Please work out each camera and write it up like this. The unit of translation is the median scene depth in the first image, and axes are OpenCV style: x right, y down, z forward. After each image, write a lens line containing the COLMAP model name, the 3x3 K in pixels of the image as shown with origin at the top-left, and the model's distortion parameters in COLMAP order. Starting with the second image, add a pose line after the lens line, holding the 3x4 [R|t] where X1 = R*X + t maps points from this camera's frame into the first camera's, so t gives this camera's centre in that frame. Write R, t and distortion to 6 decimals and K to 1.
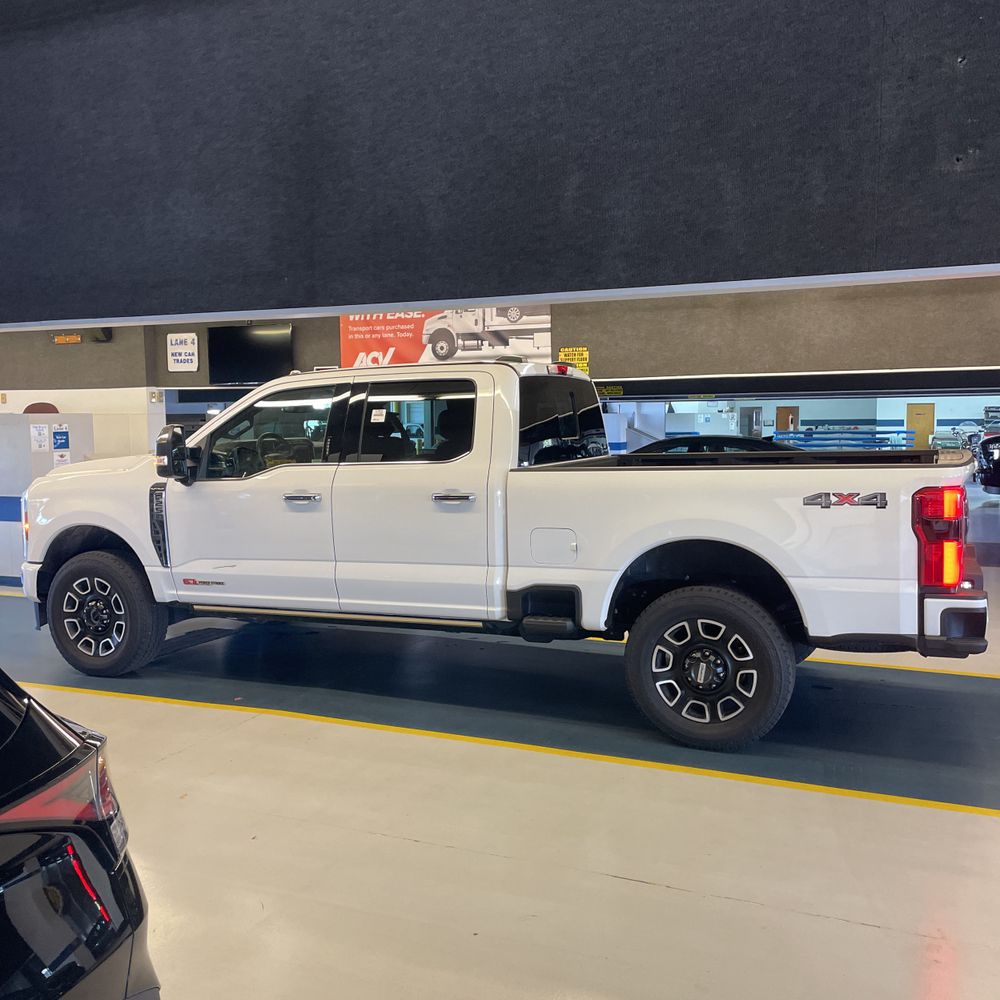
lens RADIAL K [[1020.7, 0, 500.0], [0, 1020.7, 500.0], [0, 0, 1]] dist [0.148146, -0.287203]
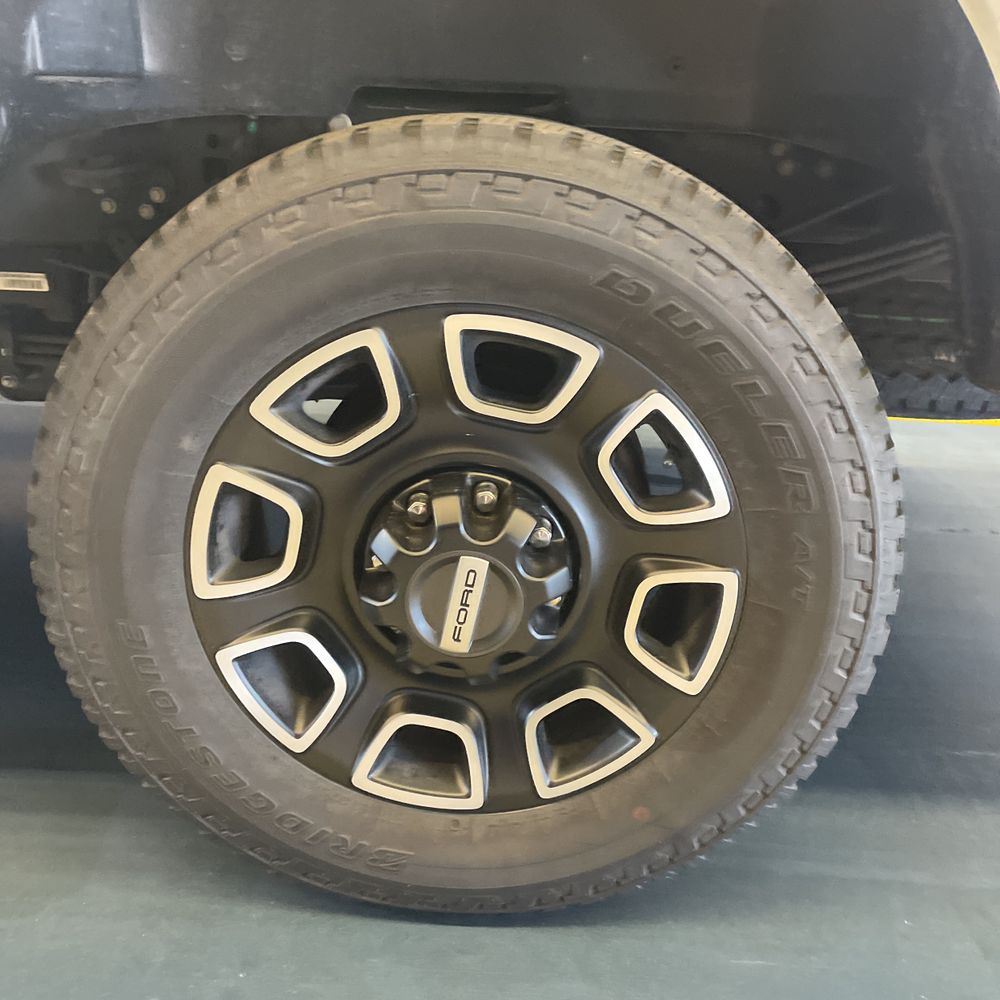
lens RADIAL K [[1015.6, 0, 523.9], [0, 1015.6, 494.0], [0, 0, 1]] dist [0.097939, -0.128167]
pose [[0.917724, -0.088603, 0.387210, 0.087552], [-0.032308, 0.954926, 0.295082, 0.060721], [-0.395902, -0.283314, 0.873496, 0.539821]]
